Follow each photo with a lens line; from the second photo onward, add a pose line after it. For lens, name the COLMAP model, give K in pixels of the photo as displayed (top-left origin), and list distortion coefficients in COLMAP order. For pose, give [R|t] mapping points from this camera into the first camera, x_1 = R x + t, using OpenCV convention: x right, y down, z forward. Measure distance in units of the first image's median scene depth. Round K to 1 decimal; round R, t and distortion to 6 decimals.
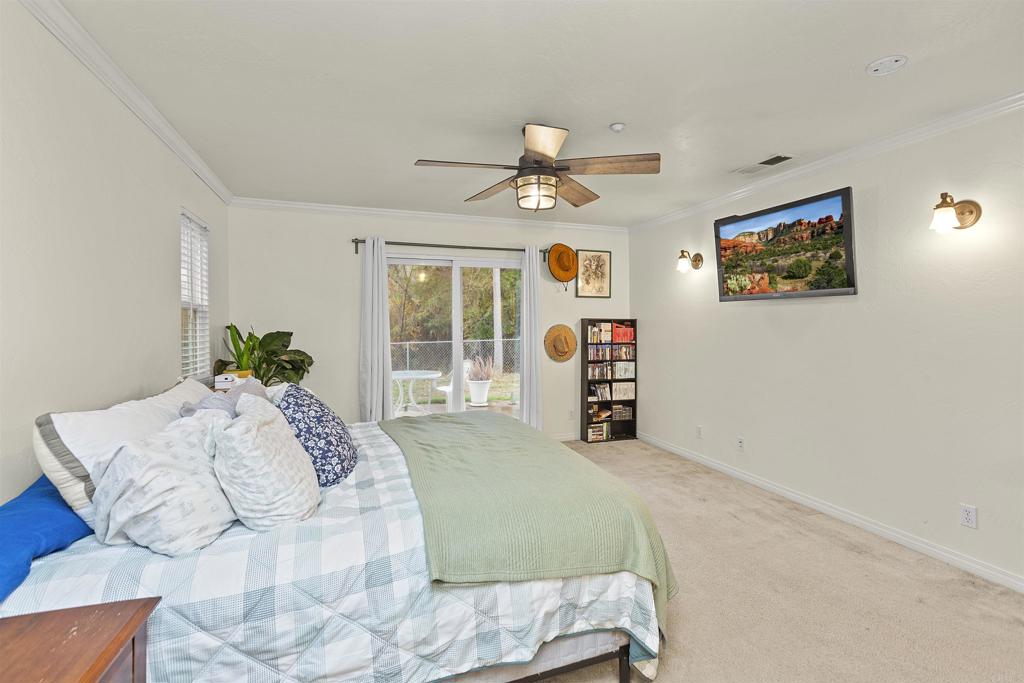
lens RADIAL K [[465.6, 0, 517.9], [0, 465.6, 330.7], [0, 0, 1]] dist [0.009497, -0.001650]
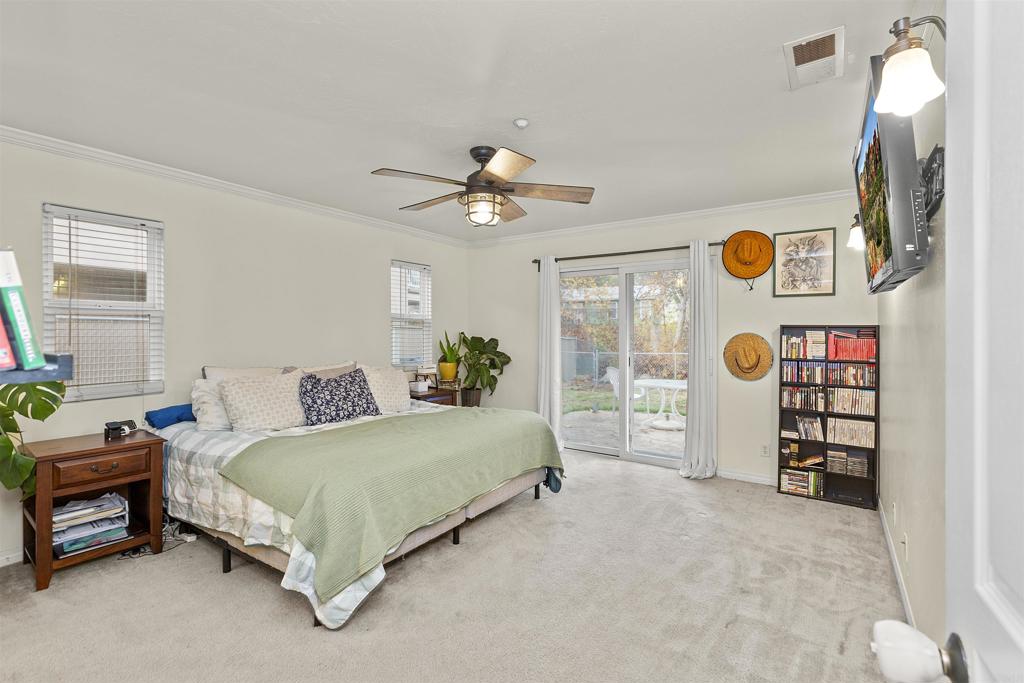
lens RADIAL K [[465.6, 0, 520.6], [0, 465.6, 340.7], [0, 0, 1]] dist [0.009497, -0.001650]
pose [[0.595153, 0.017221, -0.803428, 0.490730], [-0.016150, 0.999825, 0.009468, -0.001606], [0.803450, 0.007340, 0.595327, 0.218433]]
